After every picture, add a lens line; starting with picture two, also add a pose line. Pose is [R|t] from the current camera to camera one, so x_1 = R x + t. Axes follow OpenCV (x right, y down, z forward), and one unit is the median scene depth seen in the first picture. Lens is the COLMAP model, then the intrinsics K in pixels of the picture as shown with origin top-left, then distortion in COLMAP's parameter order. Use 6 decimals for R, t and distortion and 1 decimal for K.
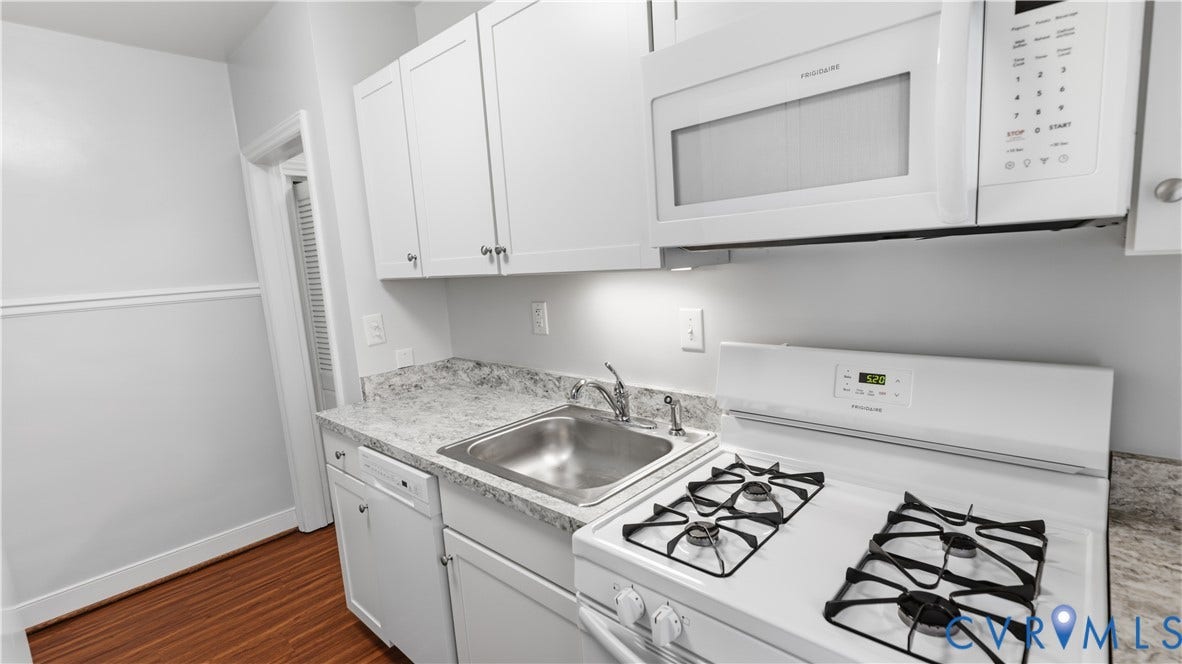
lens RADIAL K [[537.6, 0, 598.6], [0, 537.6, 328.5], [0, 0, 1]] dist [0.000456, -0.000086]
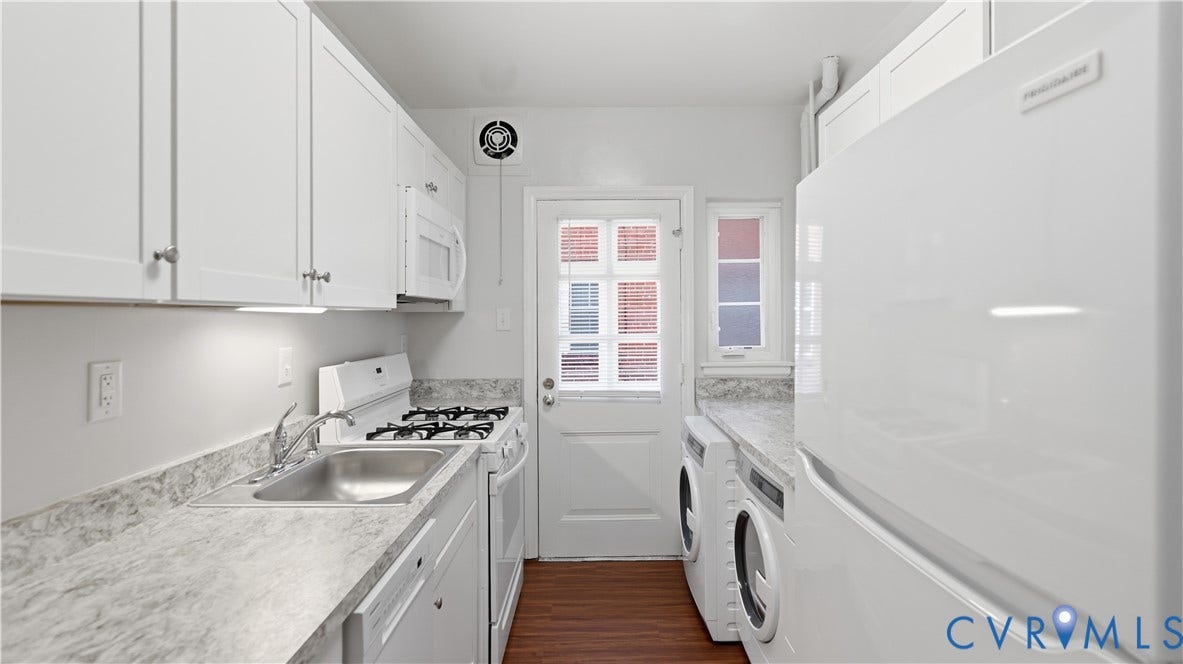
lens RADIAL K [[538.0, 0, 599.1], [0, 538.0, 328.5], [0, 0, 1]] dist [0.000456, -0.000086]
pose [[-0.679255, 0.045304, 0.732503, -0.943613], [0.142561, 0.987226, 0.071139, -0.053786], [-0.719923, 0.152748, -0.677037, 1.080757]]
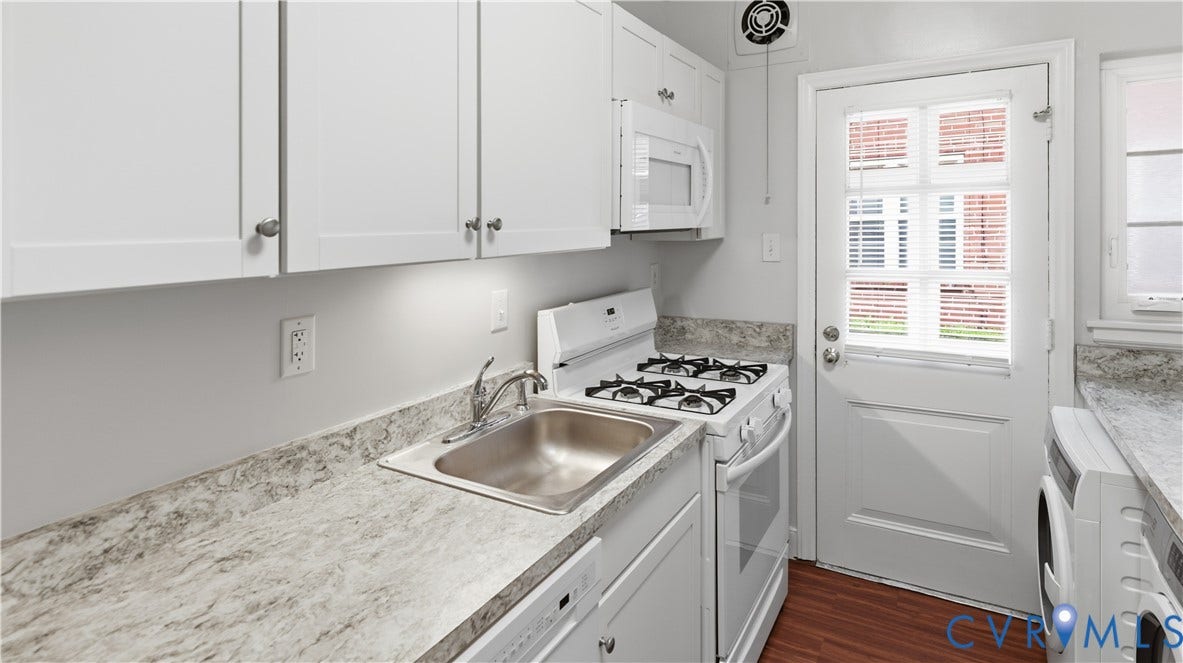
lens RADIAL K [[604.6, 0, 610.8], [0, 604.6, 240.5], [0, 0, 1]] dist [0.002128, -0.000058]
pose [[-0.221532, 0.035579, 0.974504, -0.876297], [0.158701, 0.987327, 0.000030, -0.083546], [-0.962153, 0.154661, -0.224371, 0.872593]]
